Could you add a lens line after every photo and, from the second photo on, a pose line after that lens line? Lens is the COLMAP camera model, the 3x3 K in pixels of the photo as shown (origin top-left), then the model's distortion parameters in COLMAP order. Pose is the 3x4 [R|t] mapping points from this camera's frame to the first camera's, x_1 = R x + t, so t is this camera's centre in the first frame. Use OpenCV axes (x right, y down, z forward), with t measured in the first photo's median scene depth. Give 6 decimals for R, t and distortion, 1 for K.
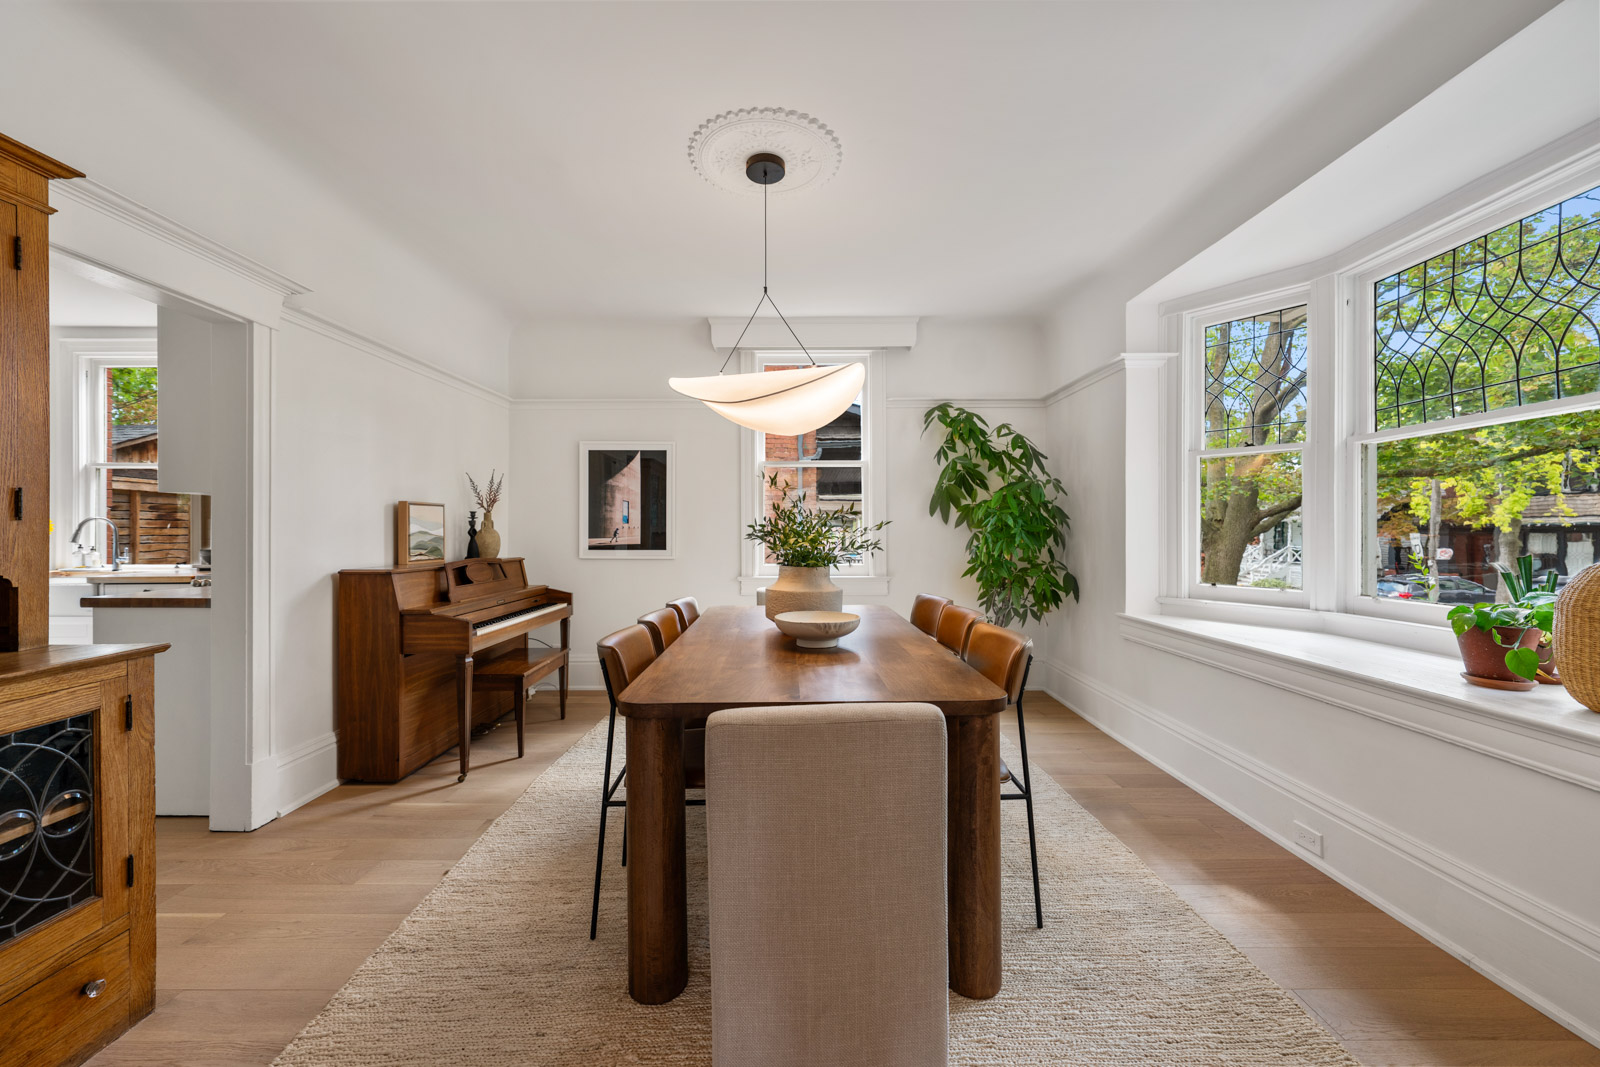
lens RADIAL K [[624.7, 0, 783.0], [0, 624.7, 535.3], [0, 0, 1]] dist [-0.002332, 0.000907]
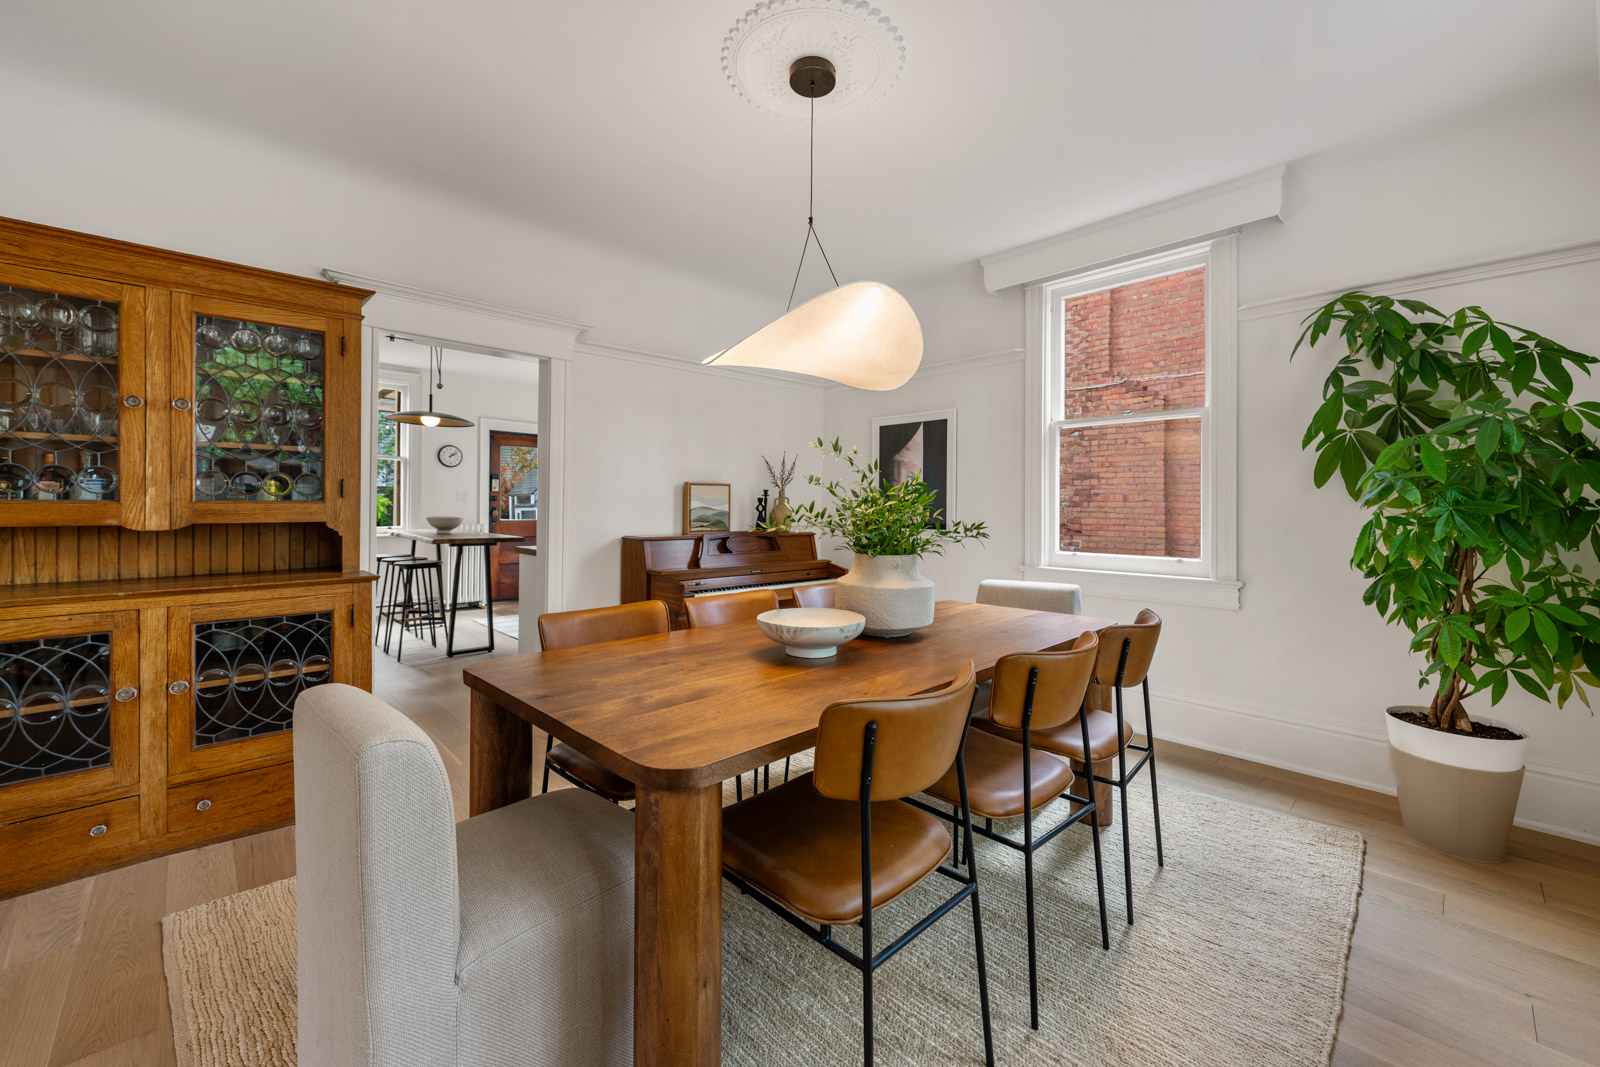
lens RADIAL K [[624.7, 0, 802.4], [0, 624.7, 507.0], [0, 0, 1]] dist [-0.002332, 0.000907]
pose [[0.705675, 0.005575, -0.708514, 0.466584], [-0.012529, 0.999911, -0.004611, -0.003297], [0.708425, 0.012131, 0.705682, 0.336374]]
